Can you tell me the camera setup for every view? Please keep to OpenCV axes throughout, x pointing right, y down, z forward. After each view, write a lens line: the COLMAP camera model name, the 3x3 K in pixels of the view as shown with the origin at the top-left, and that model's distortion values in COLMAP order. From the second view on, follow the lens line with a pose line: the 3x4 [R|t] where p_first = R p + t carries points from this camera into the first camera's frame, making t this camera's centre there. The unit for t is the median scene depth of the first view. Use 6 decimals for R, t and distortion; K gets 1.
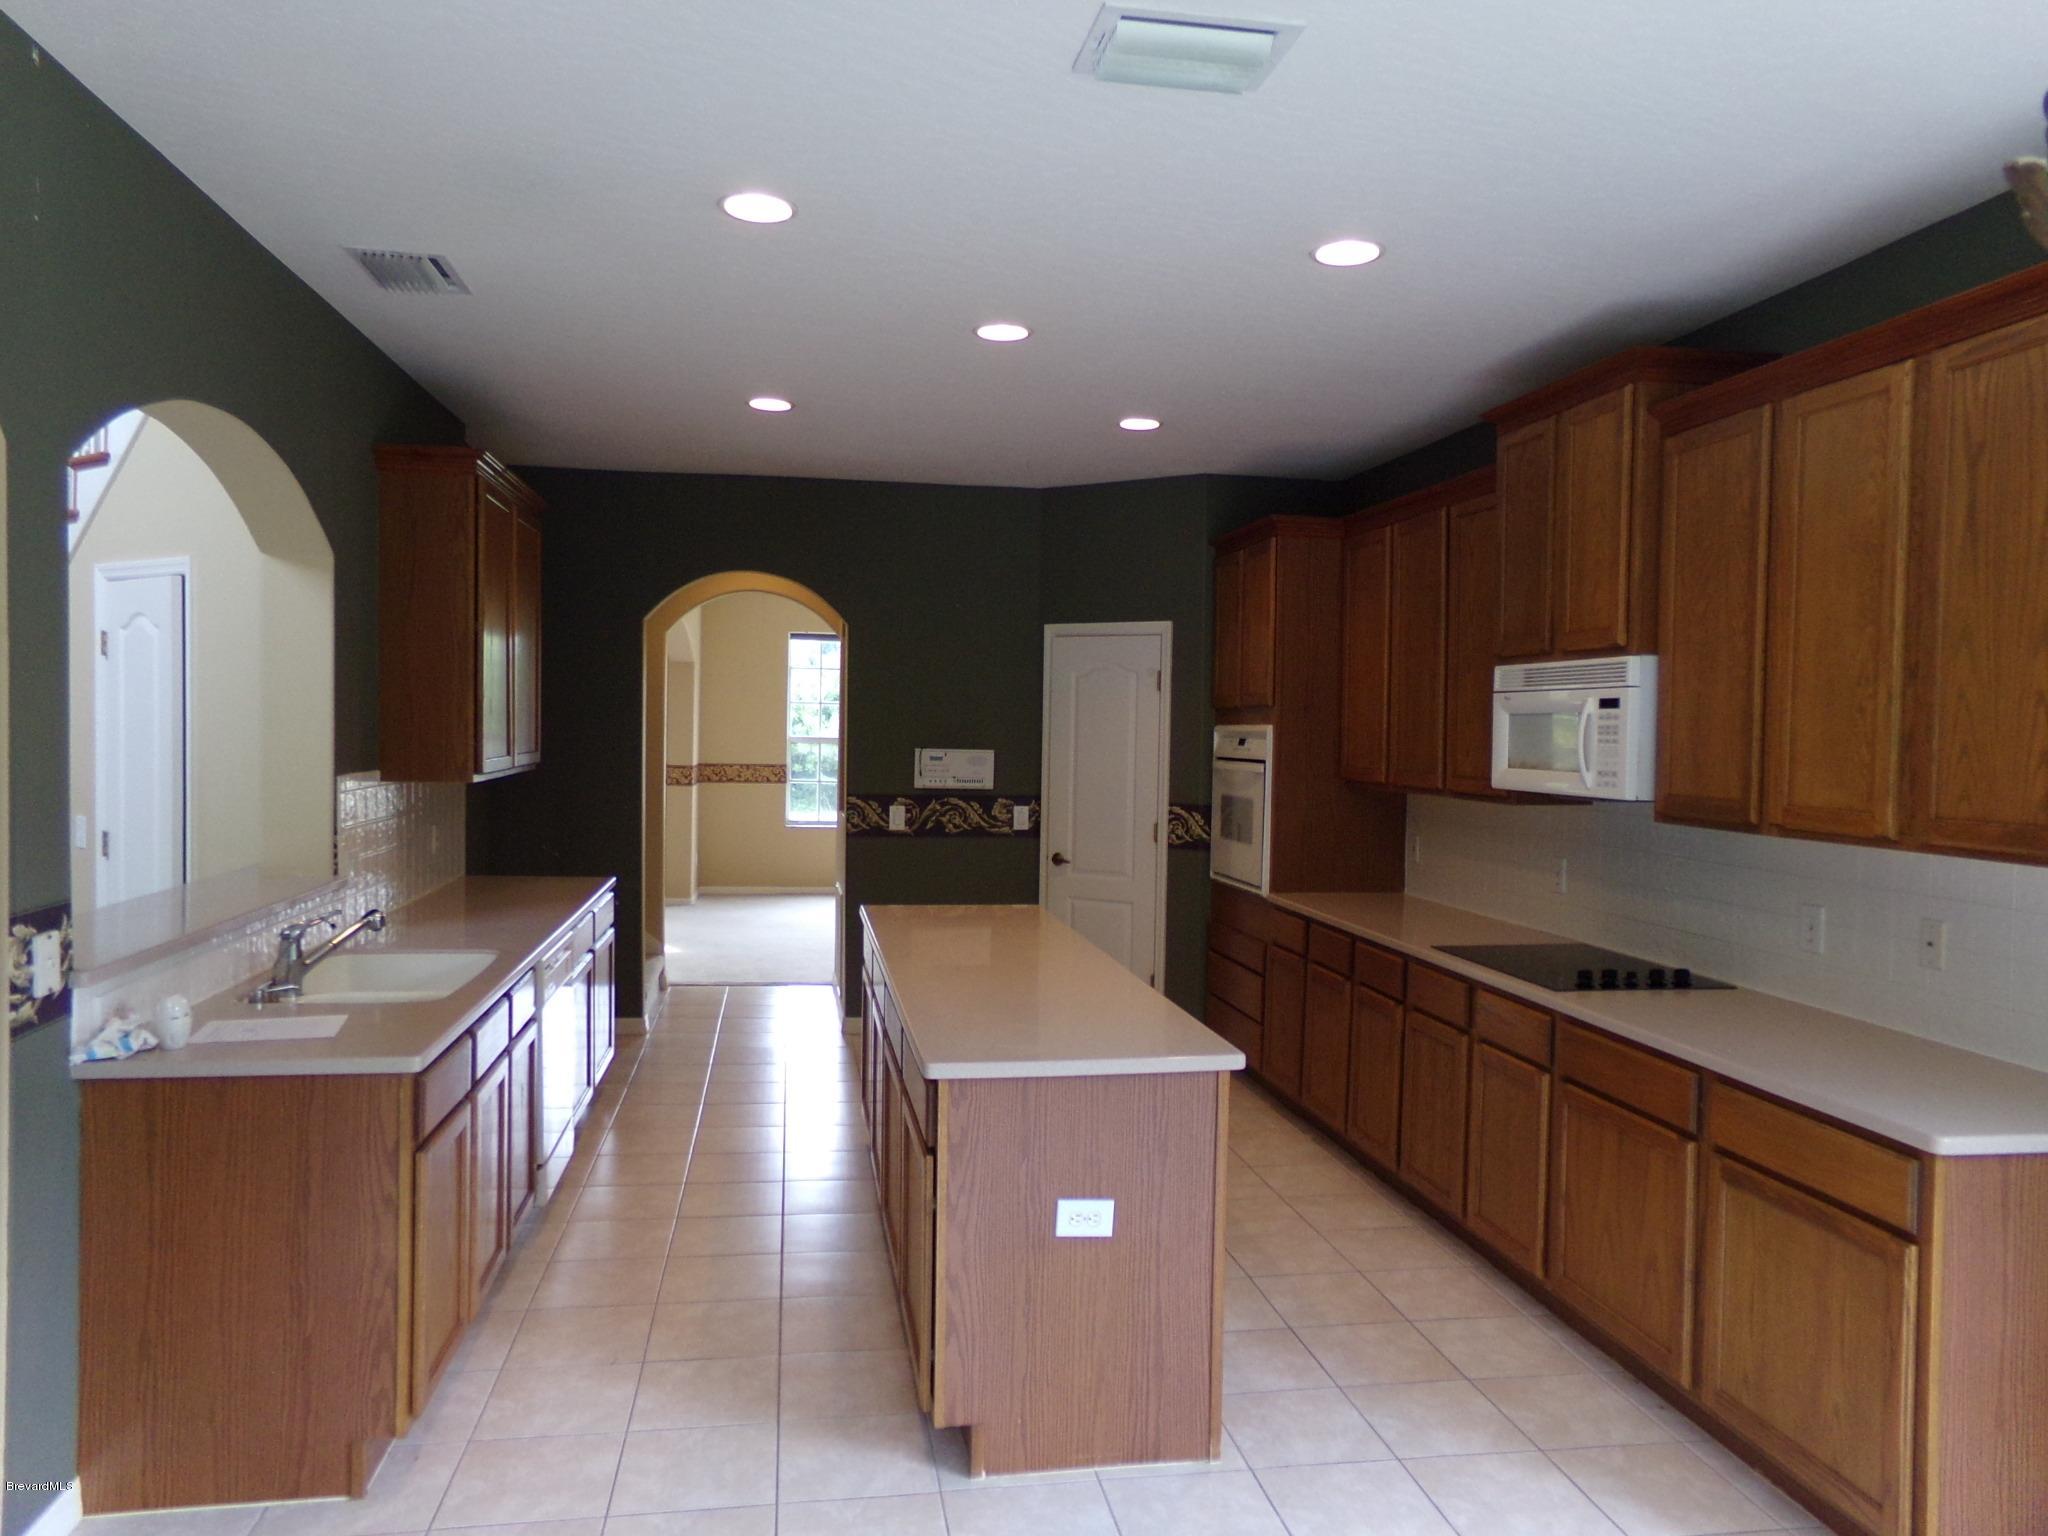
lens RADIAL K [[1422.9, 0, 1022.9], [0, 1422.9, 769.4], [0, 0, 1]] dist [-0.096401, 0.081588]
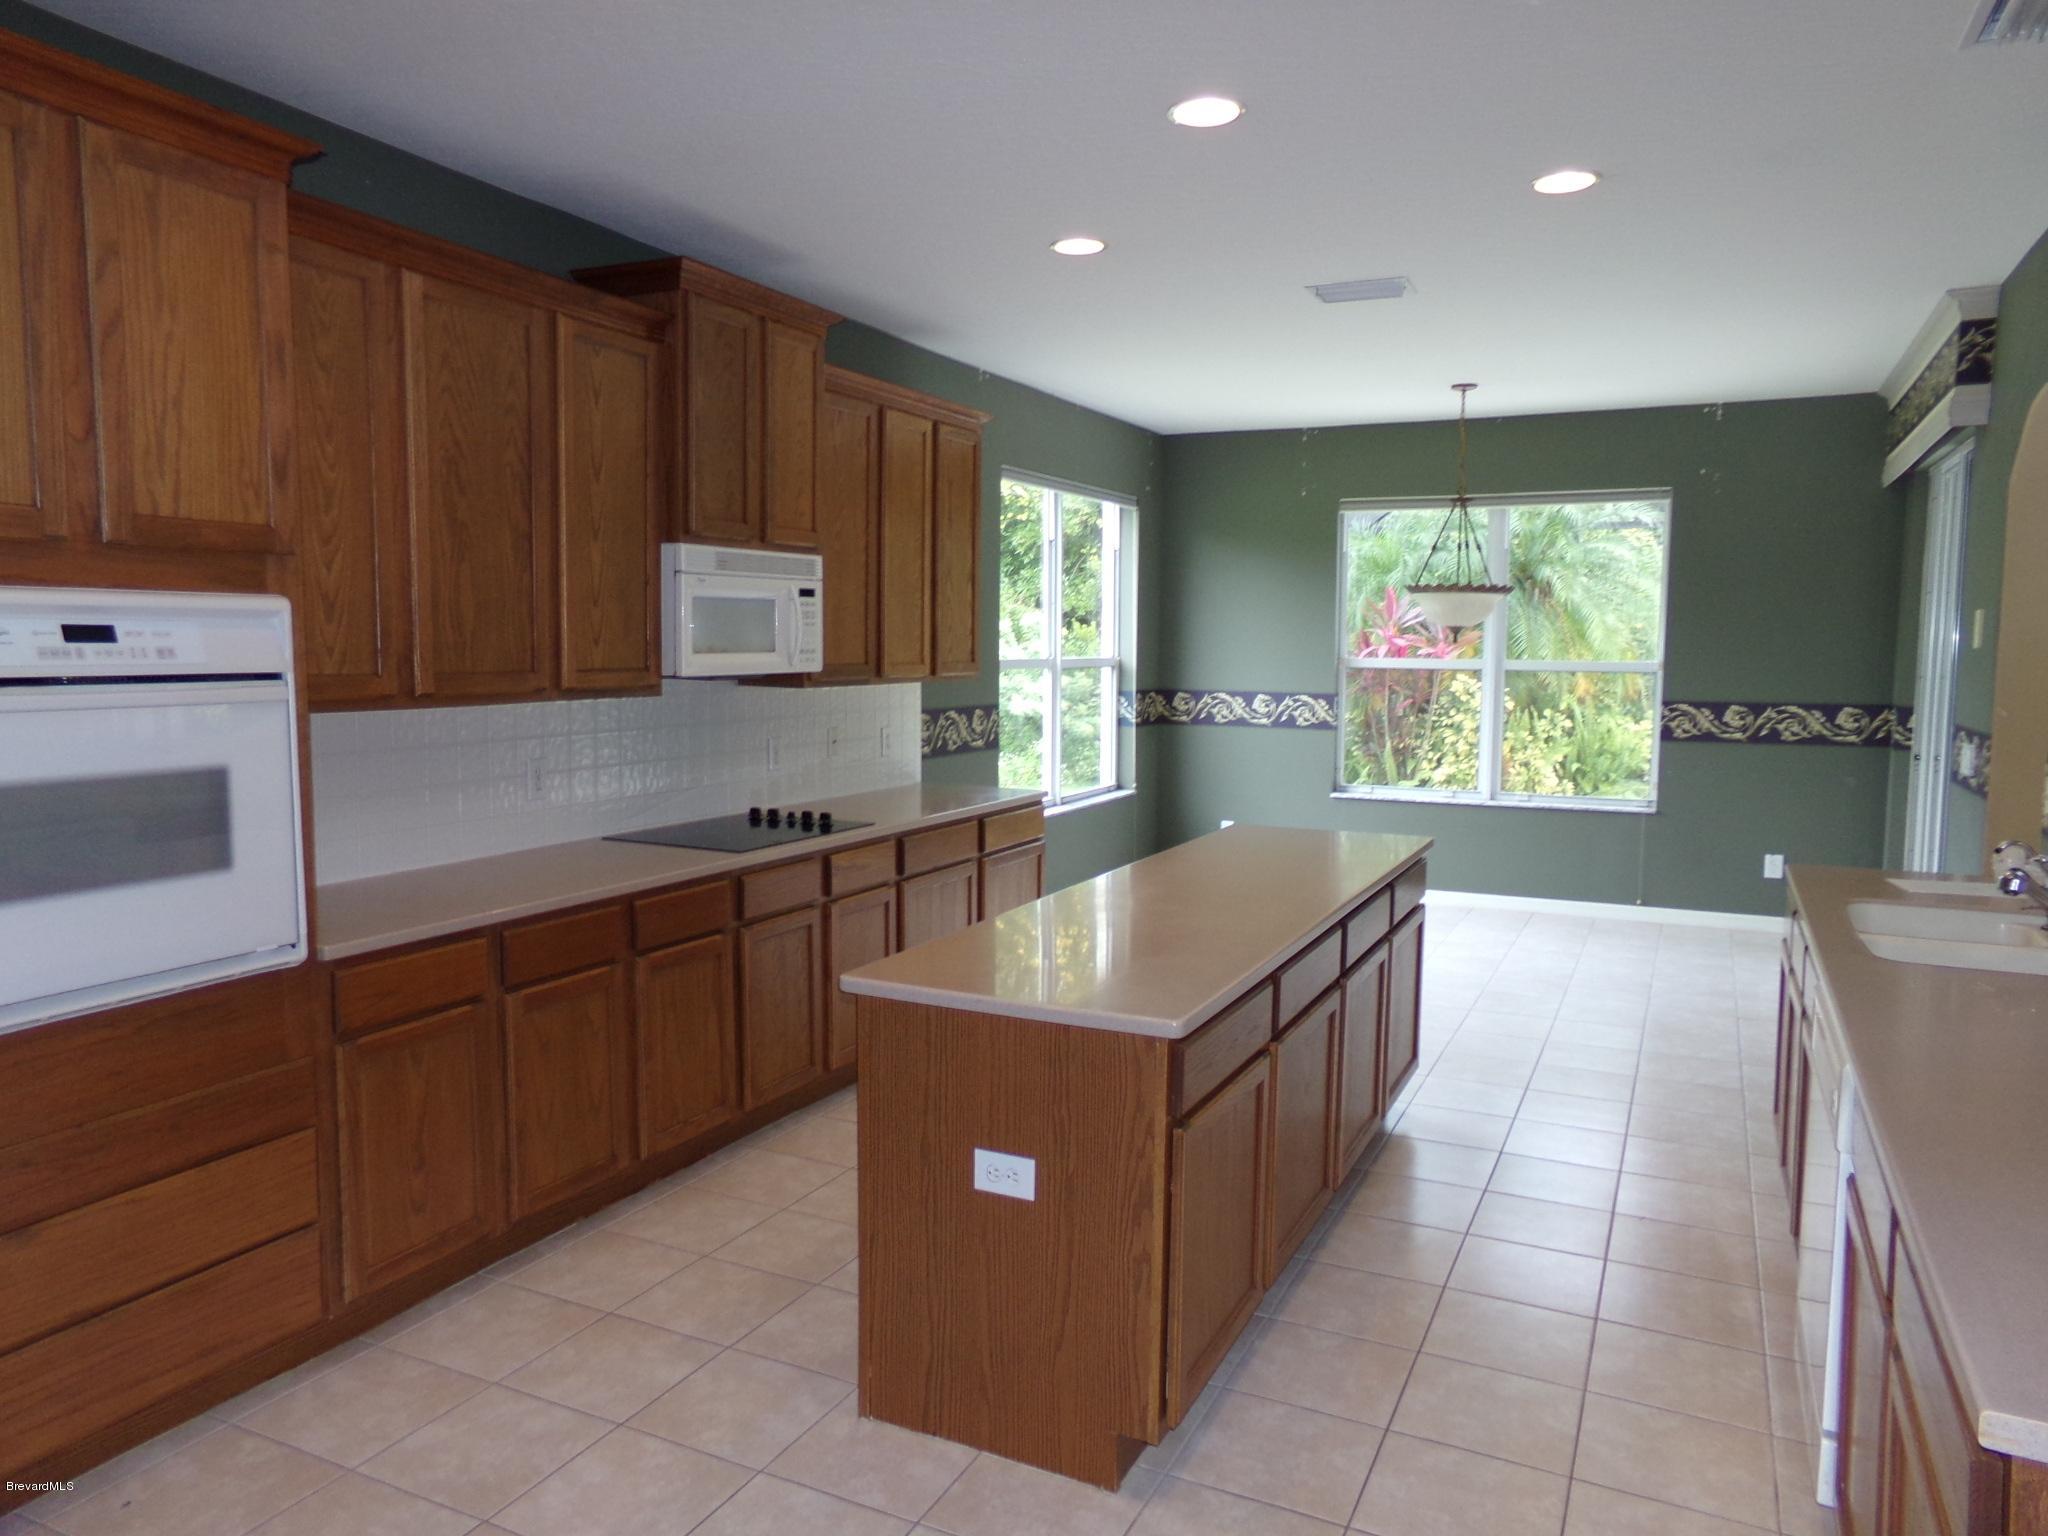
lens RADIAL K [[1422.9, 0, 1022.6], [0, 1422.9, 764.7], [0, 0, 1]] dist [-0.096401, 0.081588]
pose [[-0.816656, -0.086769, 0.570564, -0.408797], [-0.014488, 0.991404, 0.130031, -0.057345], [-0.576942, 0.097924, -0.810893, 1.756322]]
